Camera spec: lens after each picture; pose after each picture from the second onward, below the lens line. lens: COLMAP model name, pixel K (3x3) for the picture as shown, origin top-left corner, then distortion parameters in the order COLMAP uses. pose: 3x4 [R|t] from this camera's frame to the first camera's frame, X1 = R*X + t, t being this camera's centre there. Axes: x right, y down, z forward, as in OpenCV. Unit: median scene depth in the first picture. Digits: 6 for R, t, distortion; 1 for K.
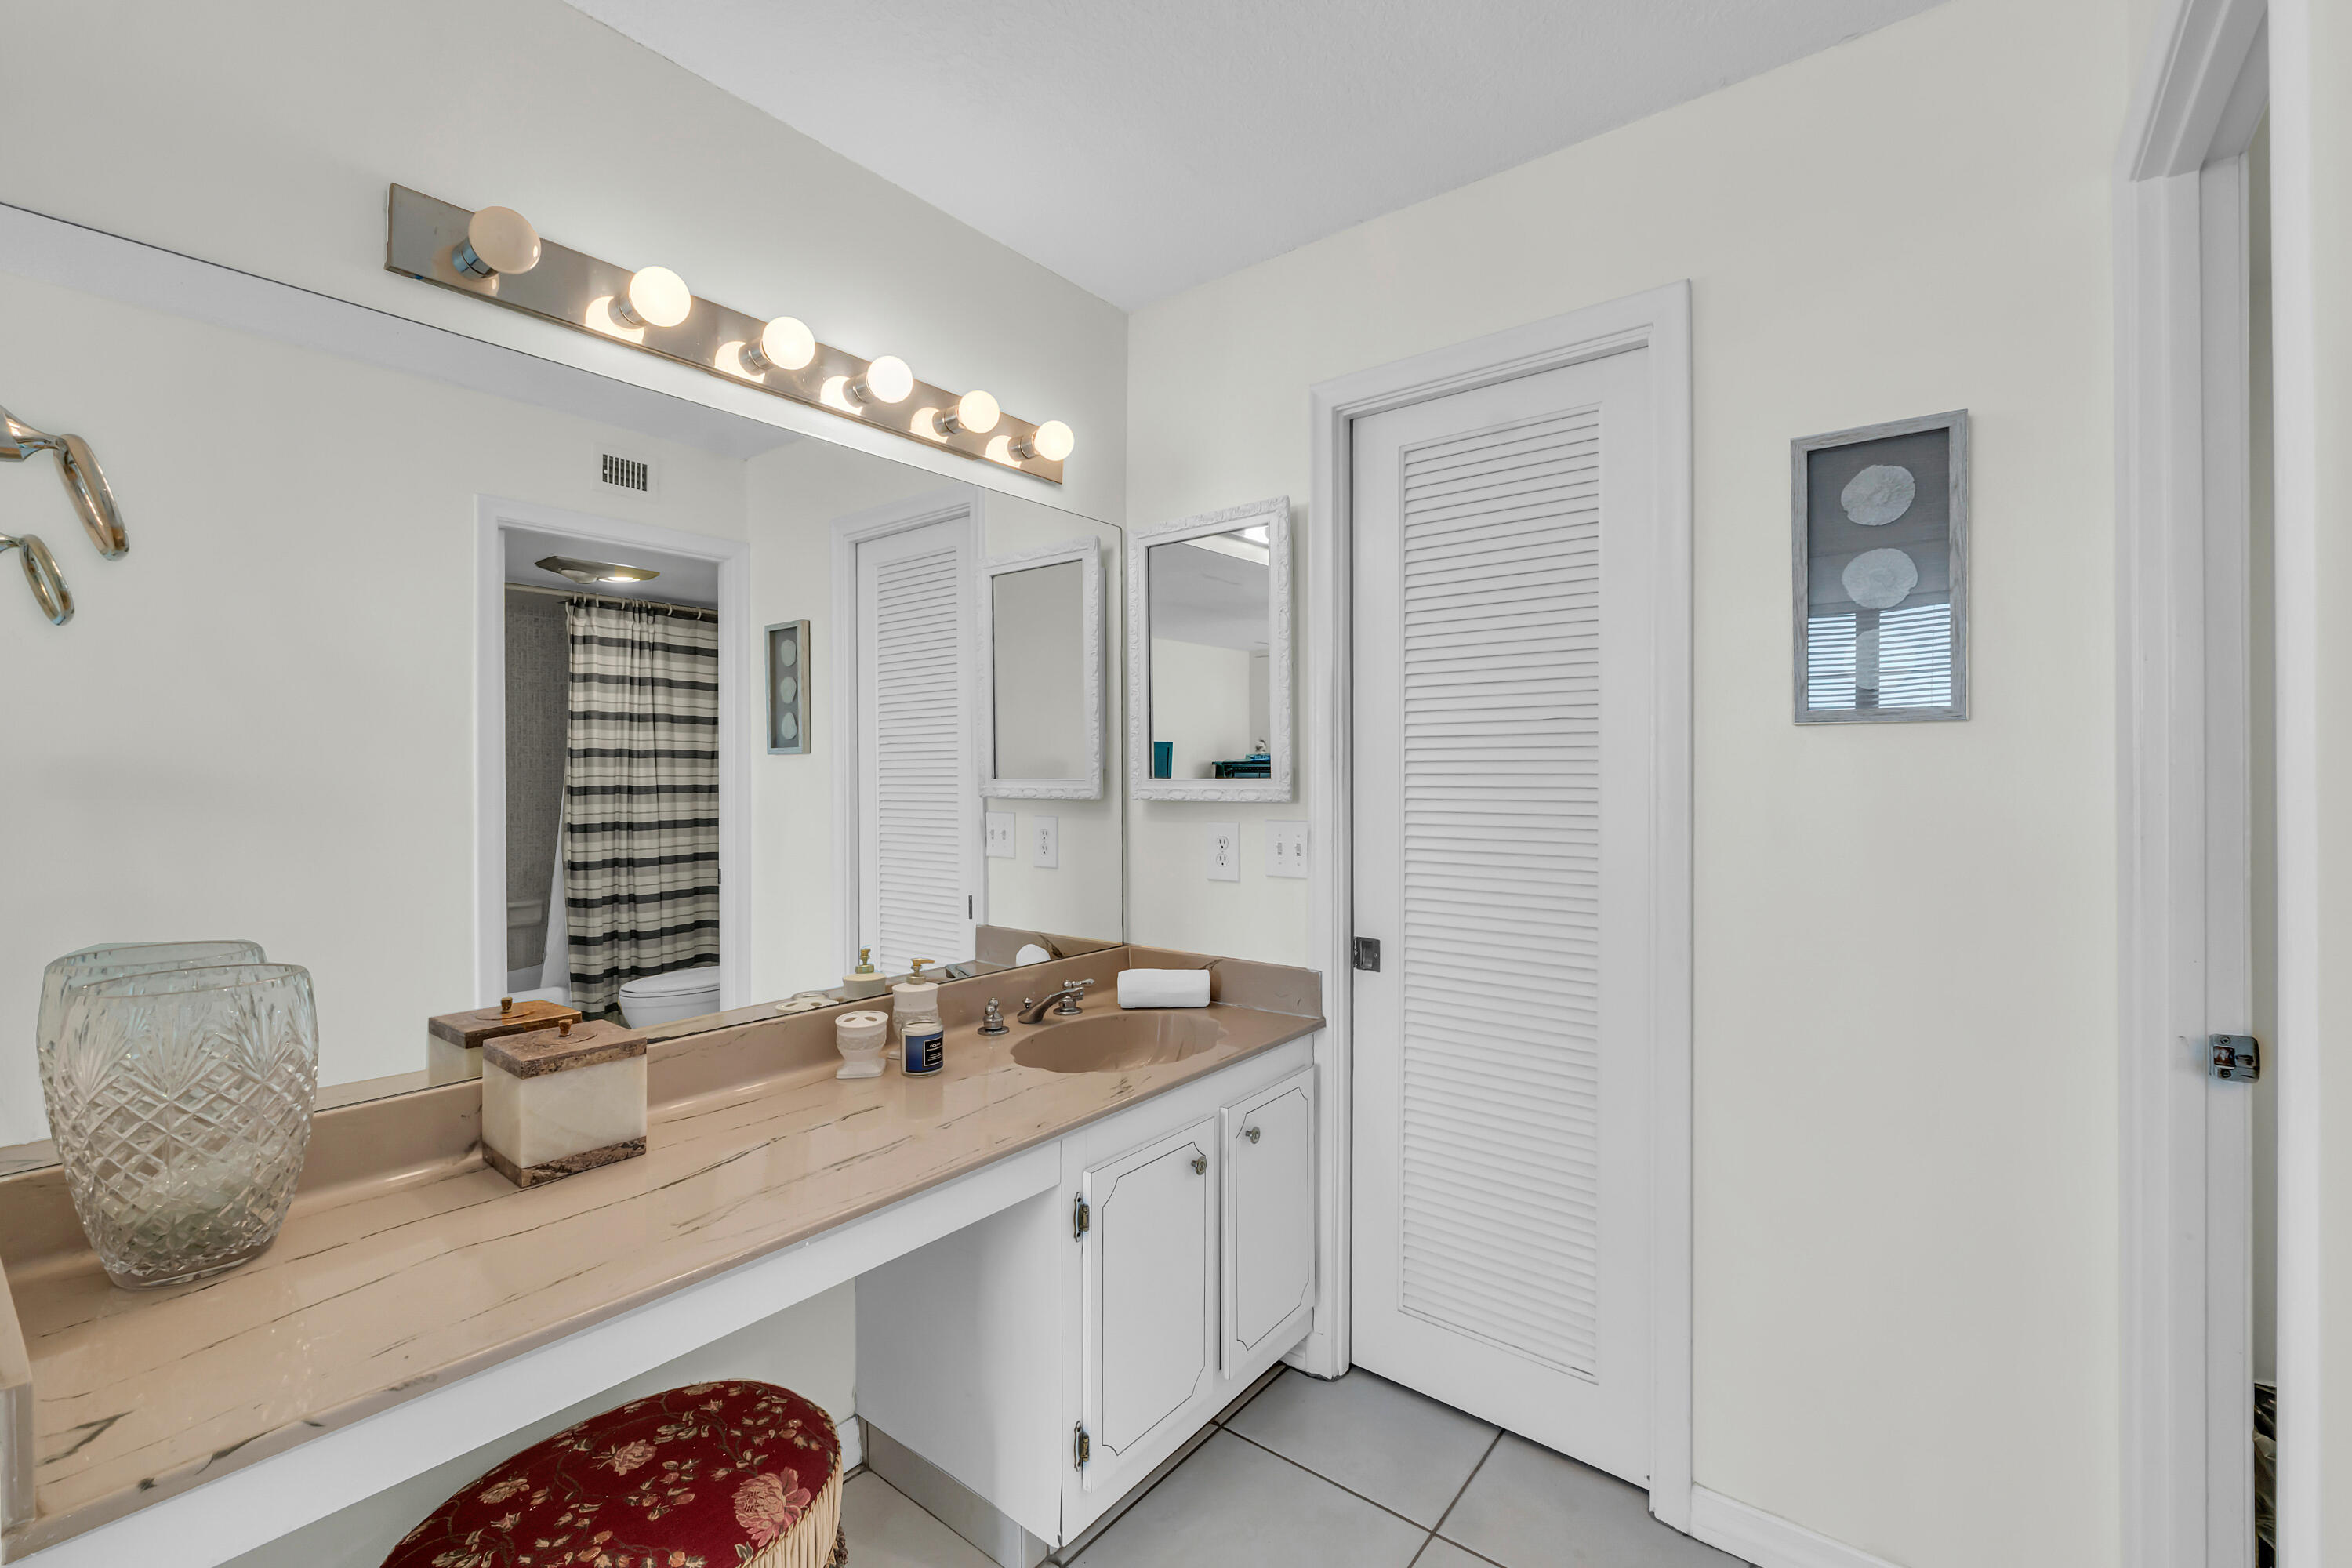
lens RADIAL K [[987.8, 0, 1177.5], [0, 987.8, 776.0], [0, 0, 1]] dist [-0.001705, -0.000831]
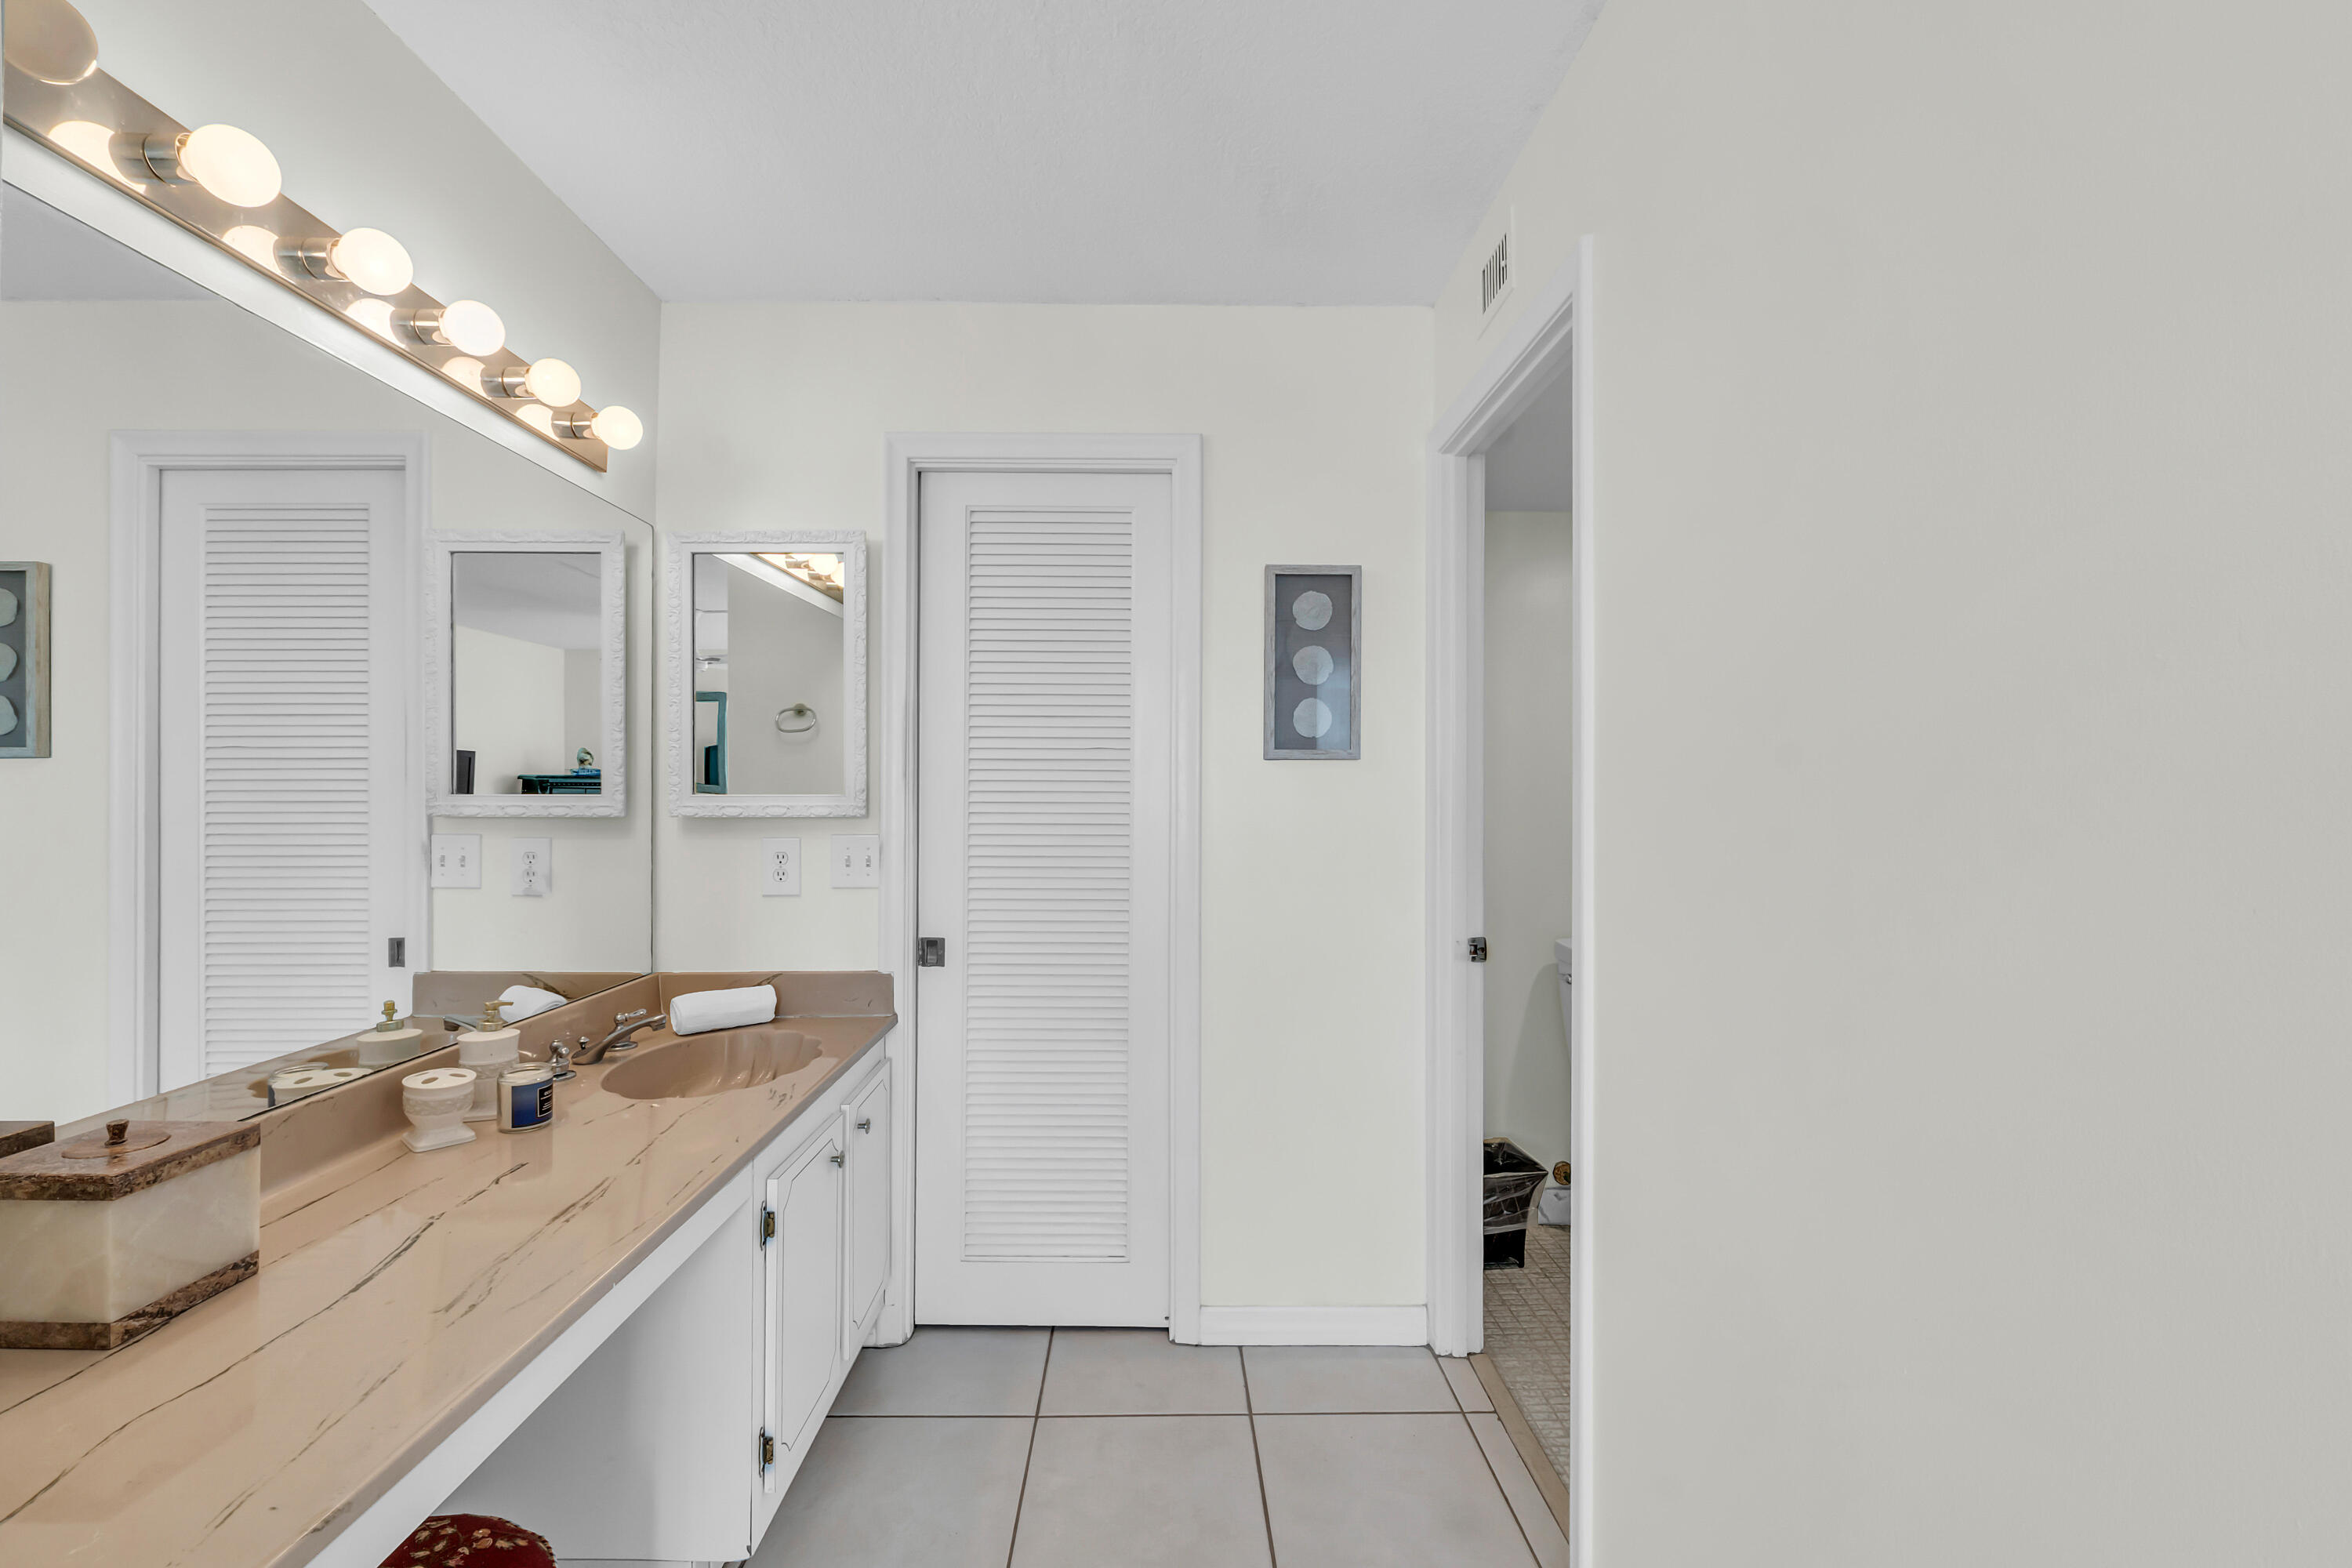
lens RADIAL K [[987.8, 0, 1158.7], [0, 987.8, 792.2], [0, 0, 1]] dist [-0.001705, -0.000831]
pose [[0.782048, 0.004779, 0.623200, -0.313520], [-0.003932, 0.999989, -0.002734, 0.001417], [-0.623206, -0.000312, 0.782058, -0.035288]]
